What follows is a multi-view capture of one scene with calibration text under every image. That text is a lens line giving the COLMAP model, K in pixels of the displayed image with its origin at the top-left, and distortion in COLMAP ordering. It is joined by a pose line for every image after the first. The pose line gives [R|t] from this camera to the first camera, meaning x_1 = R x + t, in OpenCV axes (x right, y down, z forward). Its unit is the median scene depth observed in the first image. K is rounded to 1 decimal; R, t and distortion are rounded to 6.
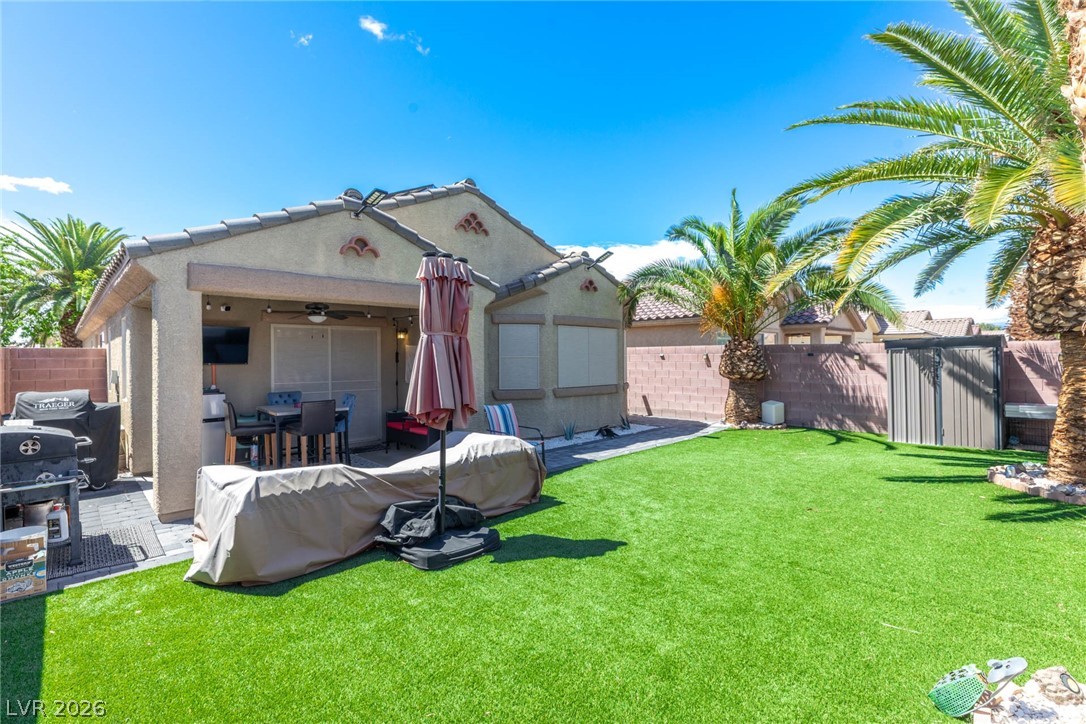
lens RADIAL K [[515.3, 0, 543.2], [0, 515.3, 336.6], [0, 0, 1]] dist [-0.002009, -0.000270]
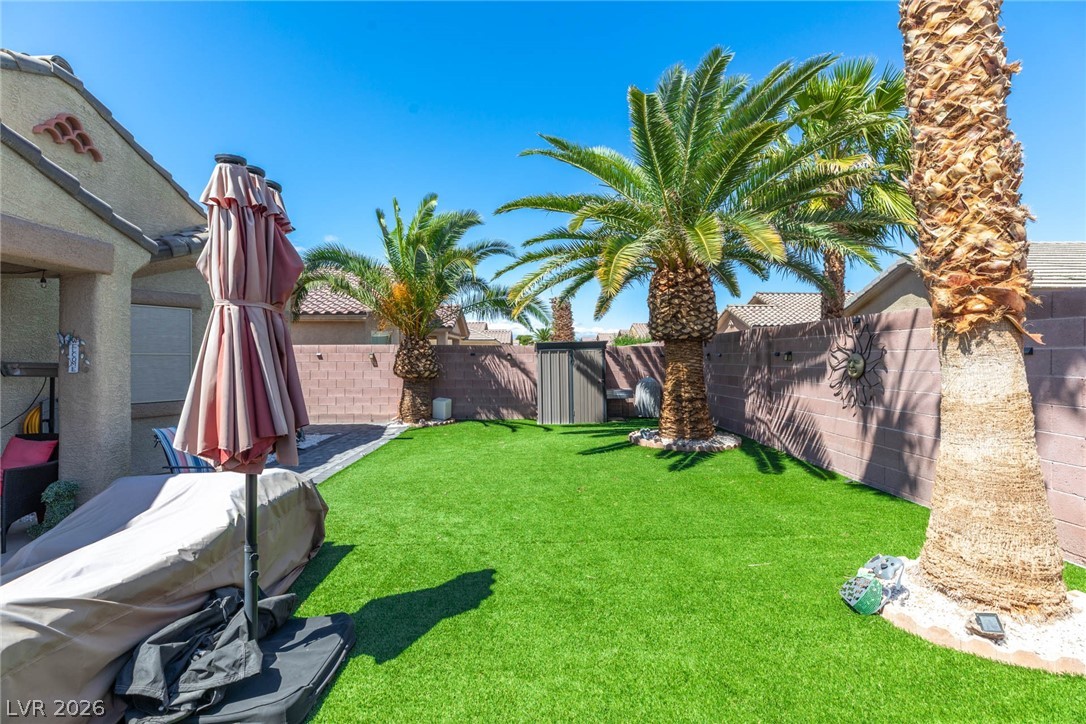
lens RADIAL K [[488.2, 0, 543.7], [0, 488.2, 344.6], [0, 0, 1]] dist [0.003817, 0.000554]
pose [[0.671025, 0.022754, 0.741086, -0.207791], [-0.029771, 0.999550, -0.003734, 0.016188], [-0.740837, -0.019558, 0.671400, 0.216162]]
